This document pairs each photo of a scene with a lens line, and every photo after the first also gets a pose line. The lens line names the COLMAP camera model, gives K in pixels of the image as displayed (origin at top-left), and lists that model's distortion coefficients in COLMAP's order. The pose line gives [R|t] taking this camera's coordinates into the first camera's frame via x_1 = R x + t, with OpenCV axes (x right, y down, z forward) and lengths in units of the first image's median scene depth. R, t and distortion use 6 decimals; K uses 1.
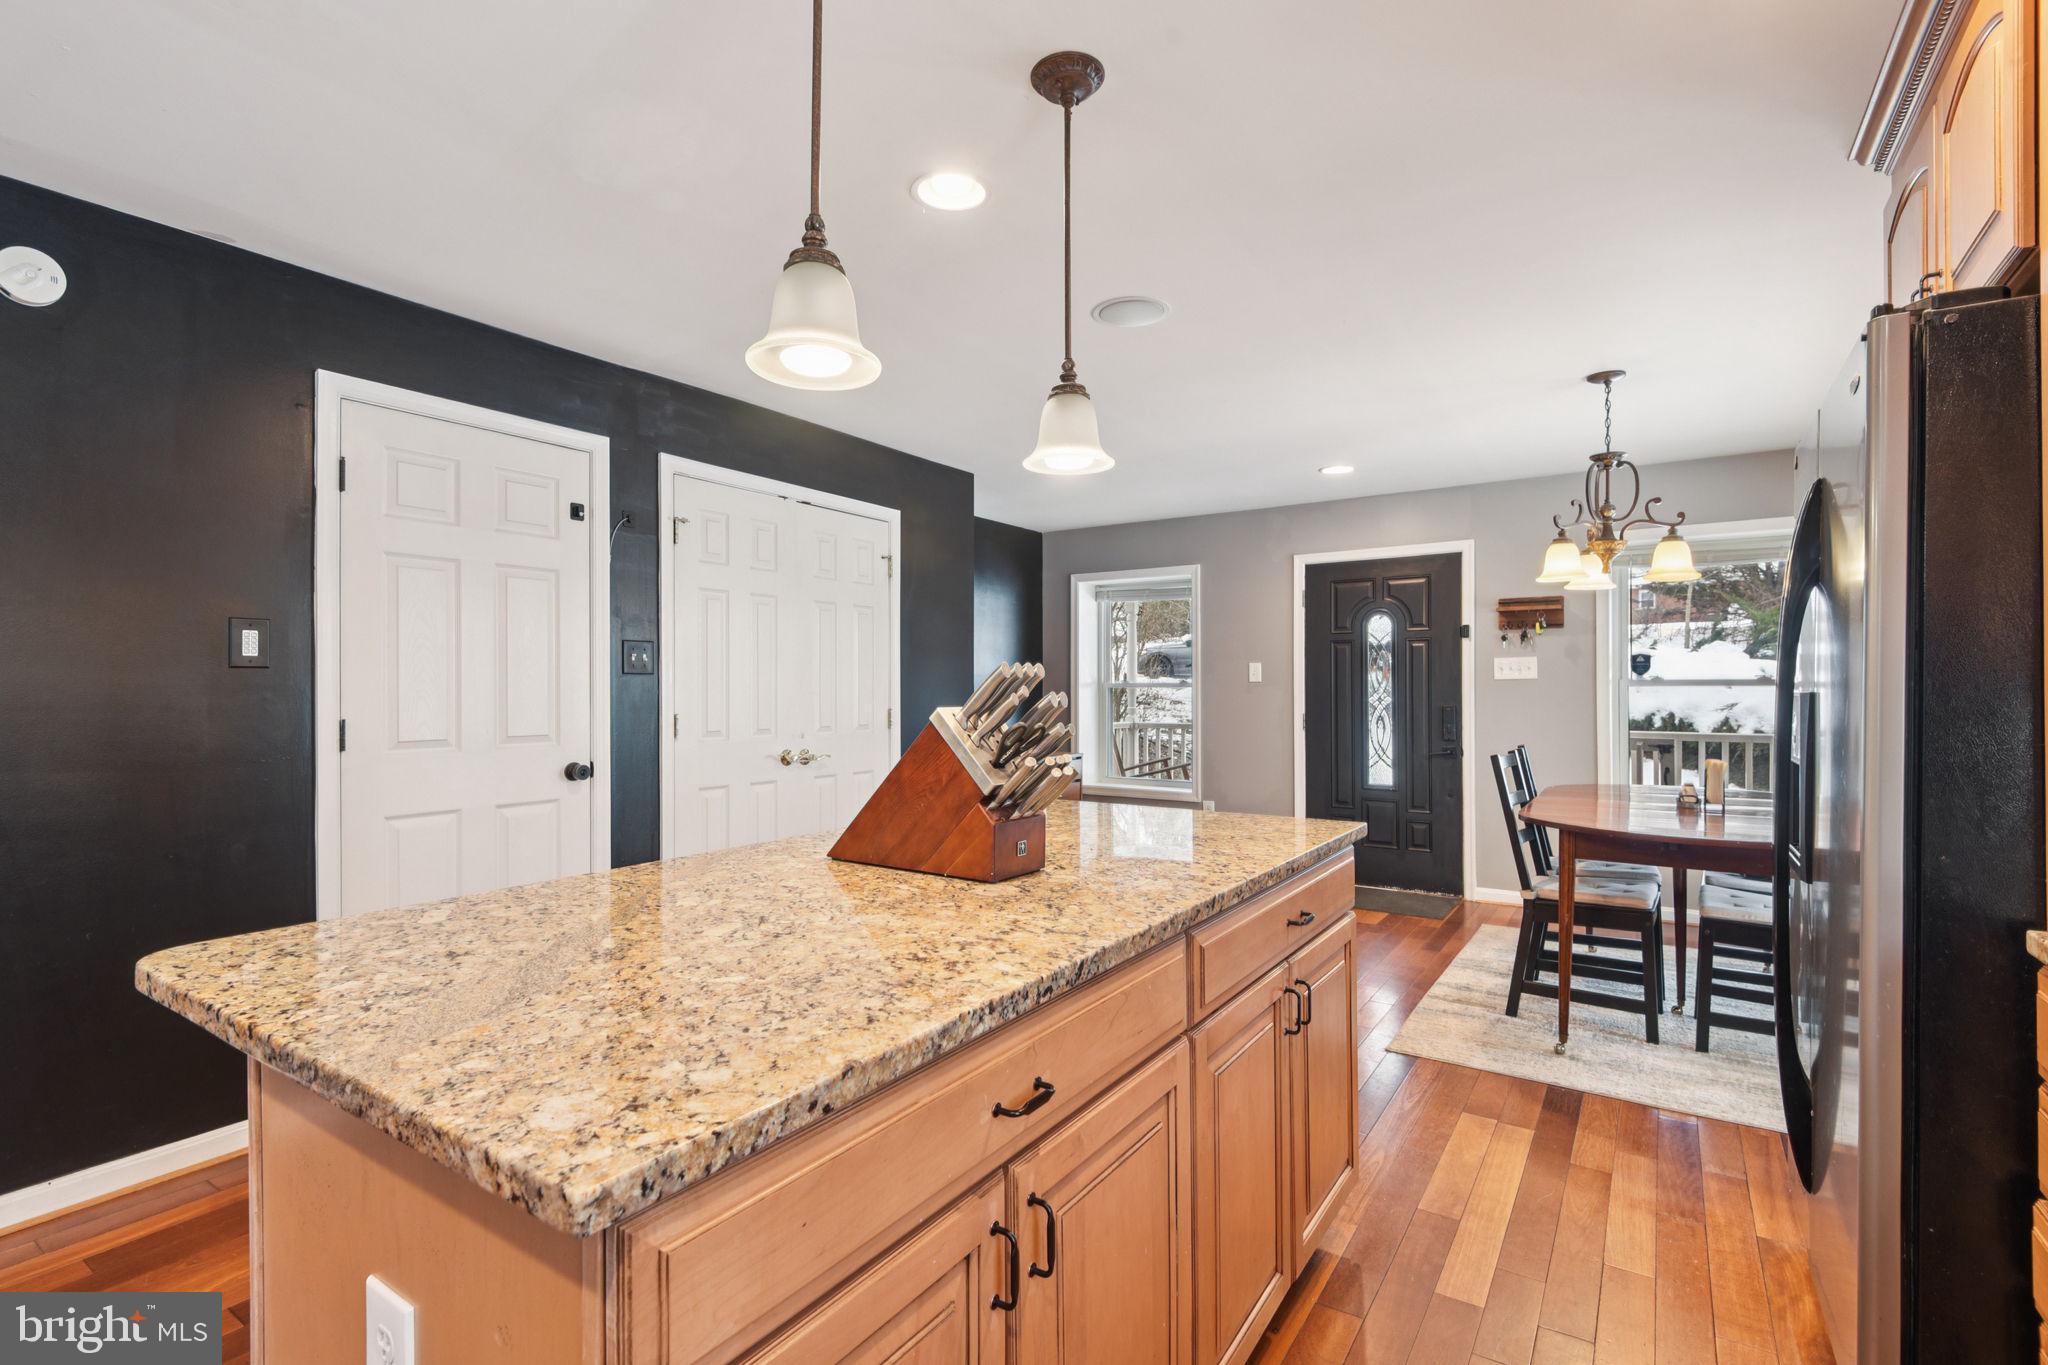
lens RADIAL K [[944.0, 0, 1025.8], [0, 944.0, 687.9], [0, 0, 1]] dist [0.024996, -0.024946]
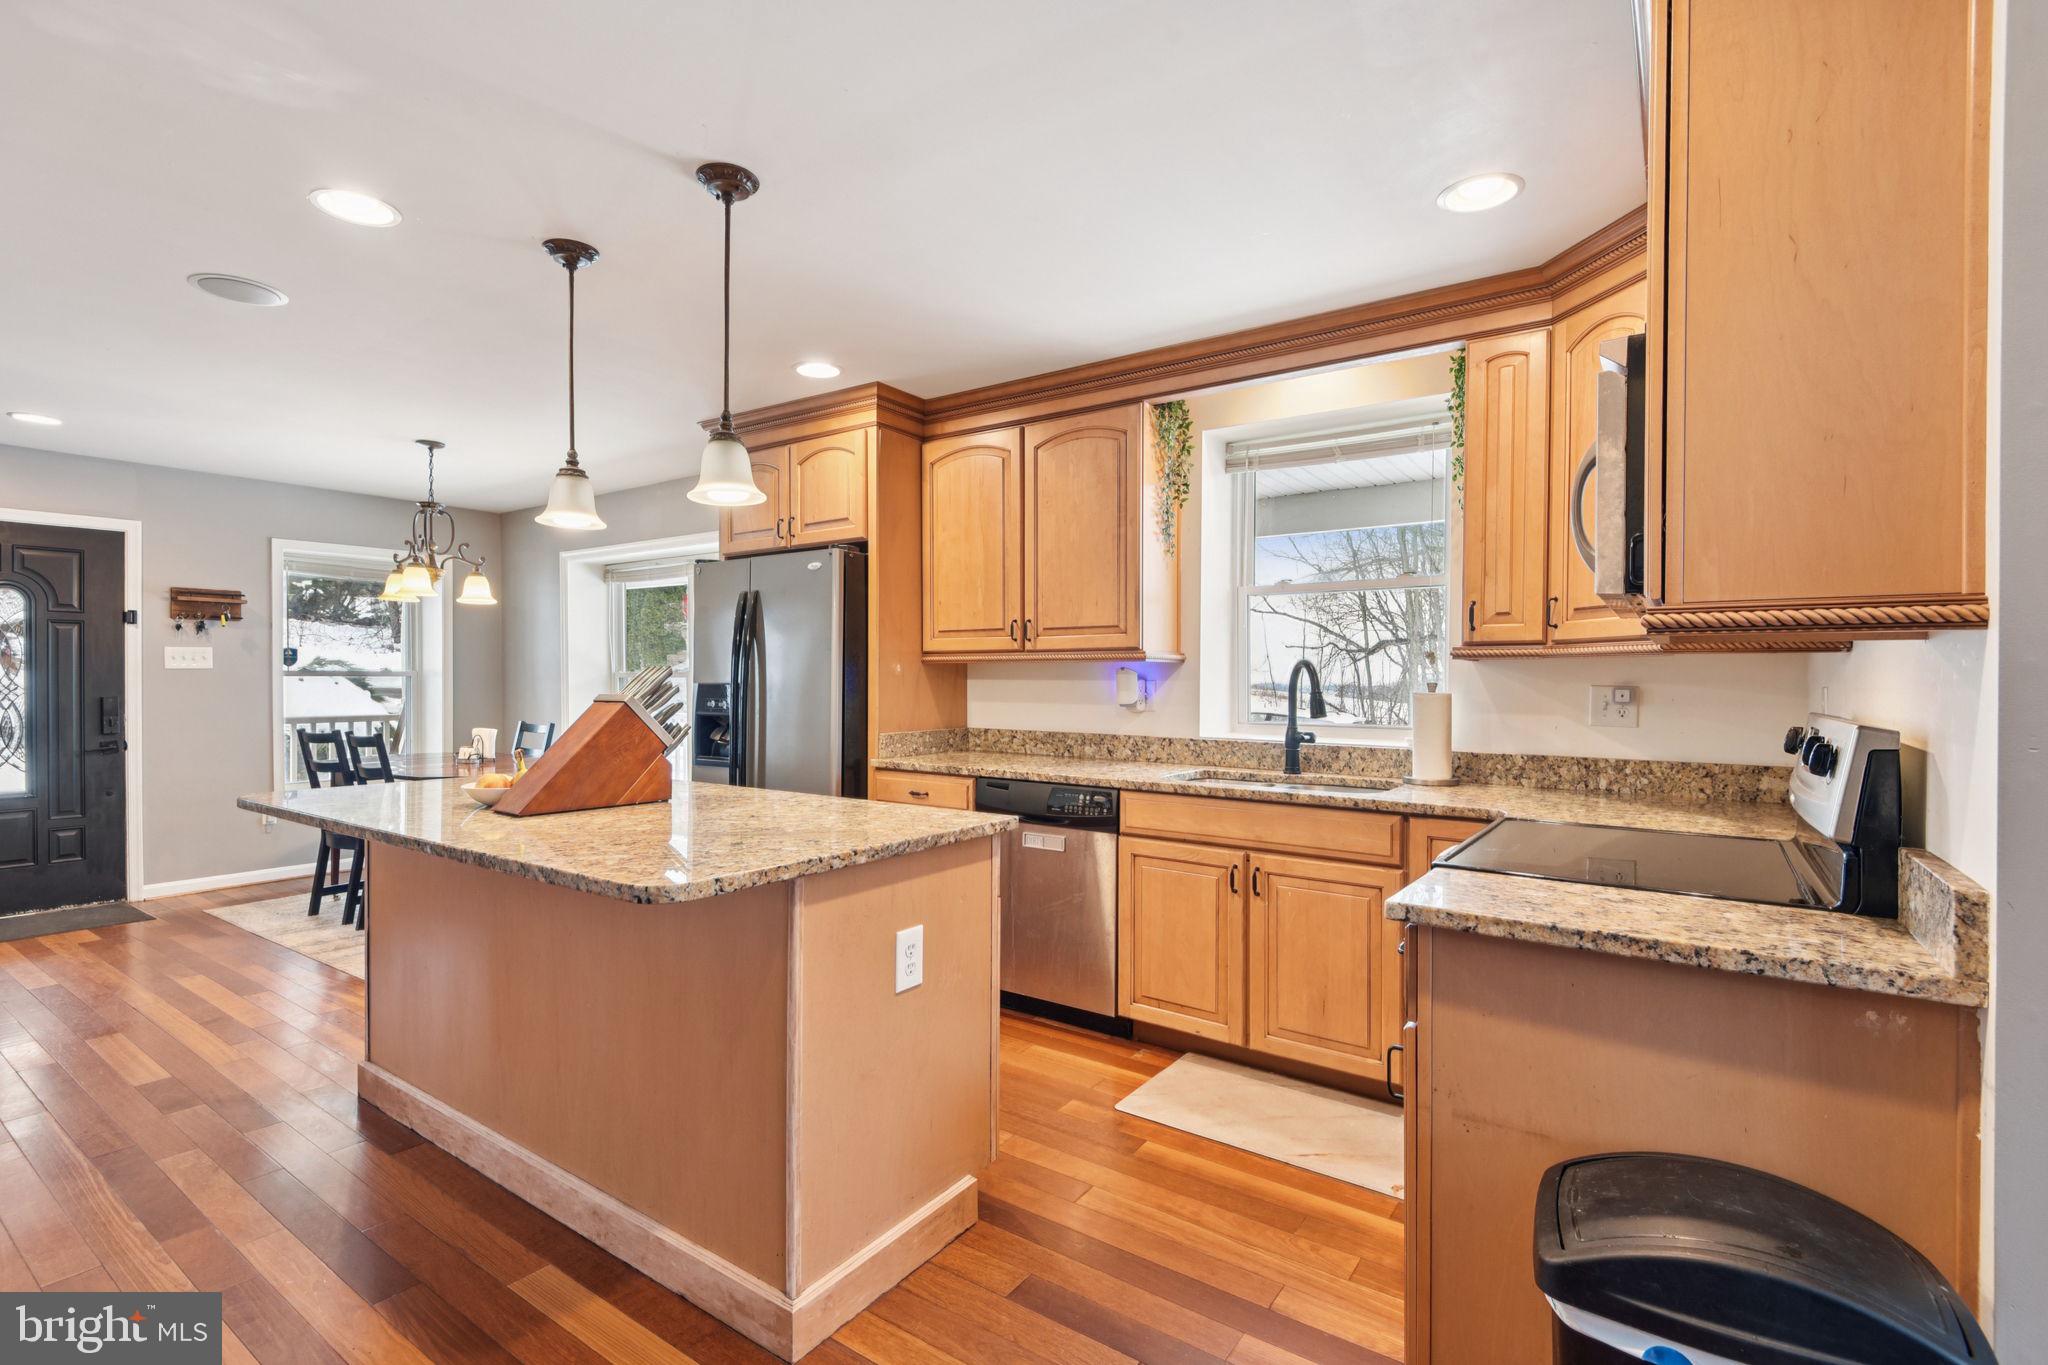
lens RADIAL K [[929.5, 0, 1024.0], [0, 929.5, 682.5], [0, 0, 1]] dist [0.015946, -0.017853]
pose [[0.012136, -0.004890, 0.999914, -0.457624], [-0.003097, 0.999983, 0.004928, -0.001997], [-0.999922, -0.003157, 0.012120, 0.101683]]
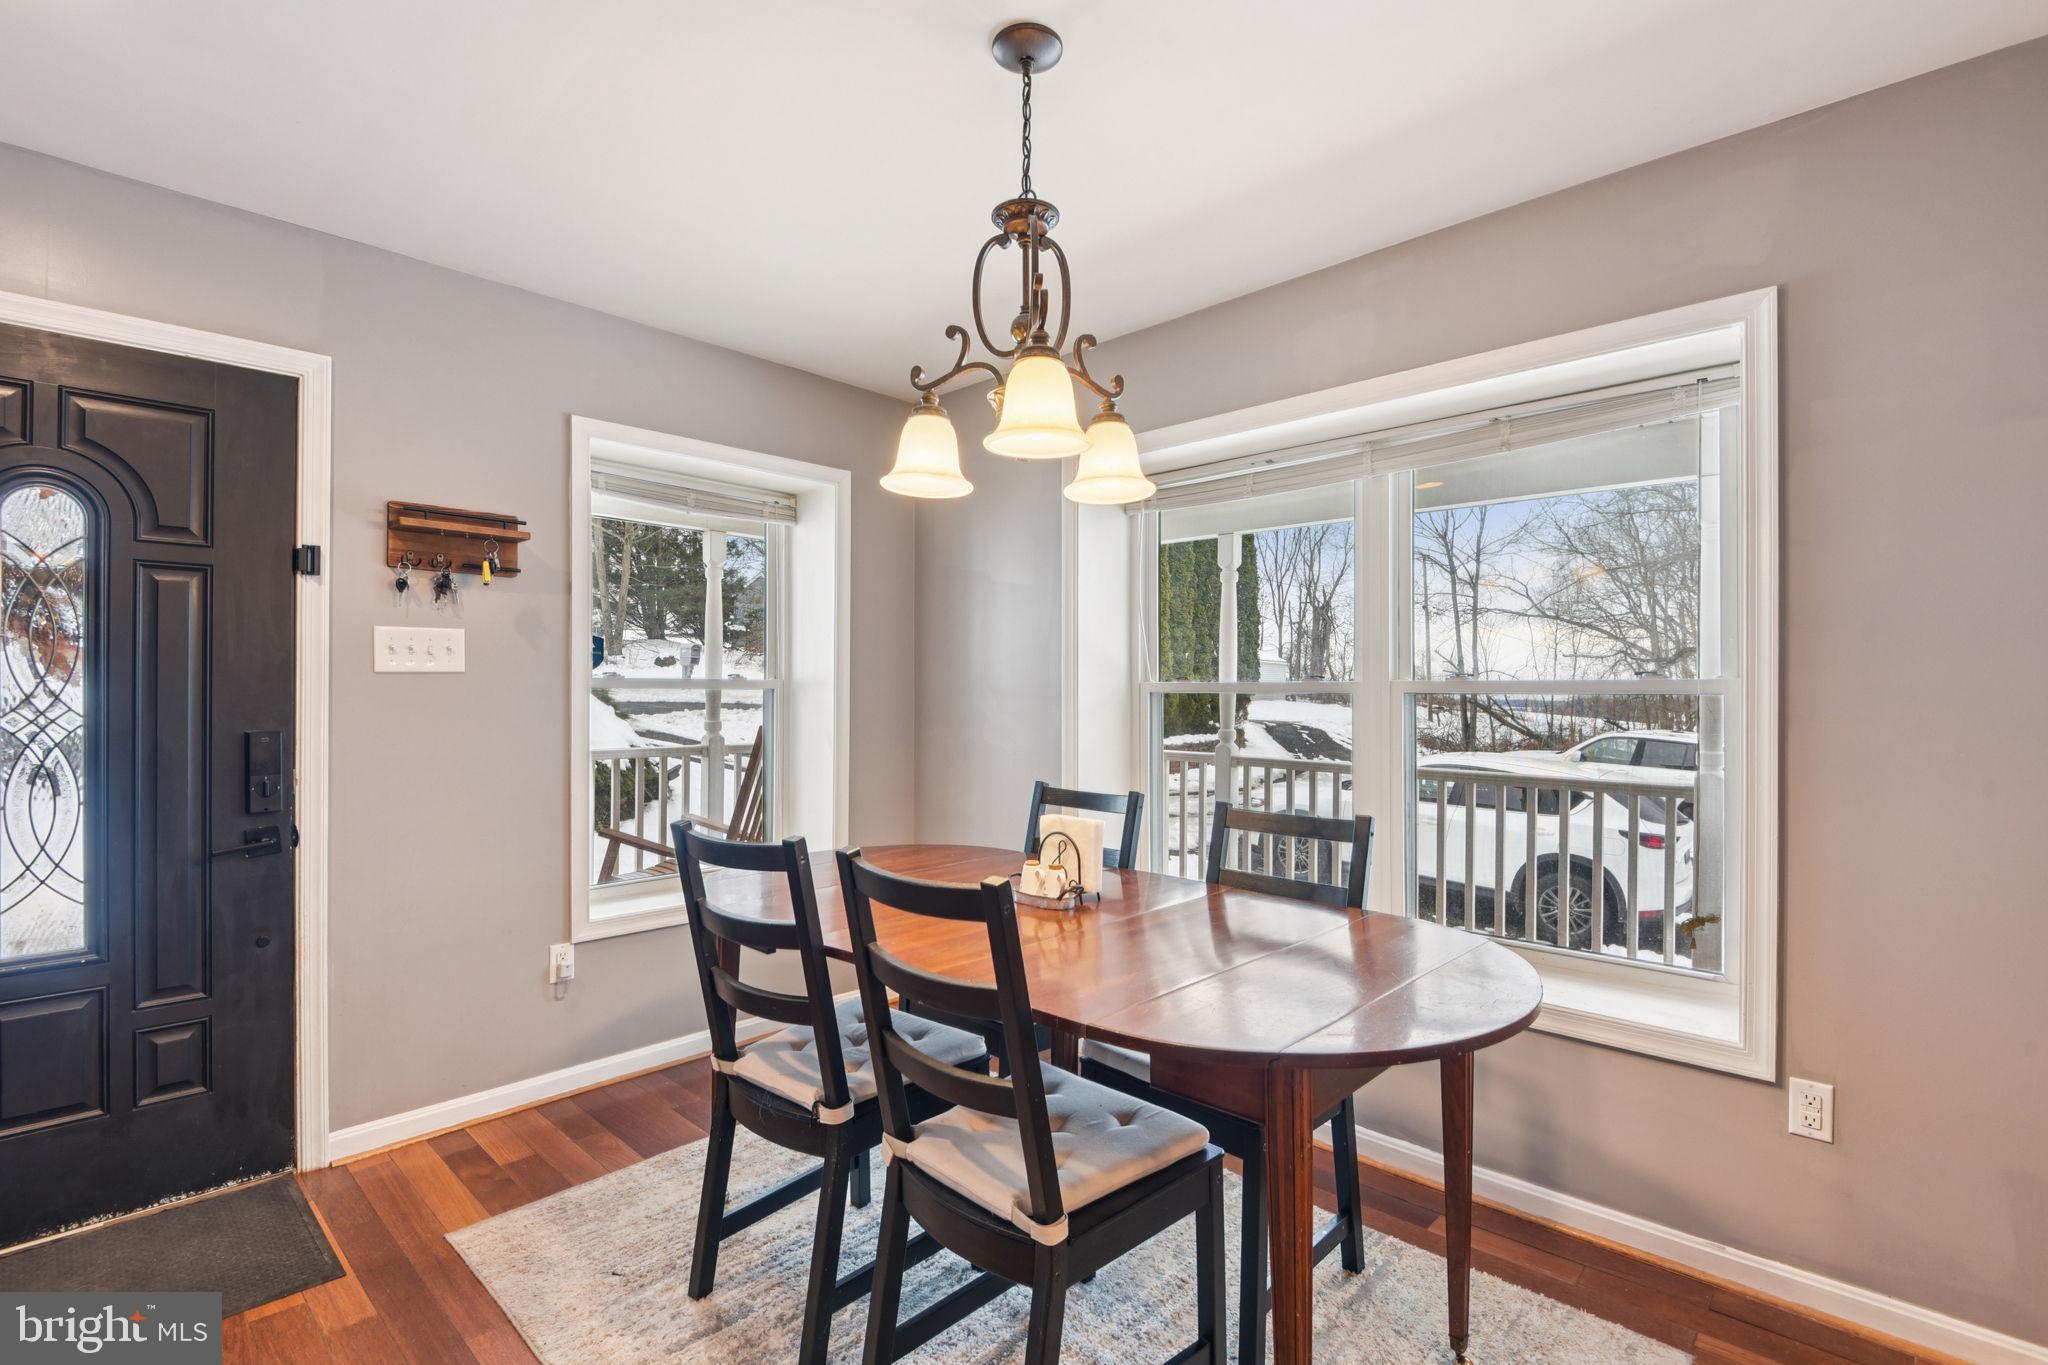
lens RADIAL K [[944.0, 0, 1025.8], [0, 944.0, 687.9], [0, 0, 1]] dist [0.024996, -0.024946]
pose [[0.172741, 0.003908, 0.984960, 0.089739], [-0.006504, 0.999975, -0.002827, -0.001690], [-0.984946, -0.005917, 0.172762, 0.606892]]
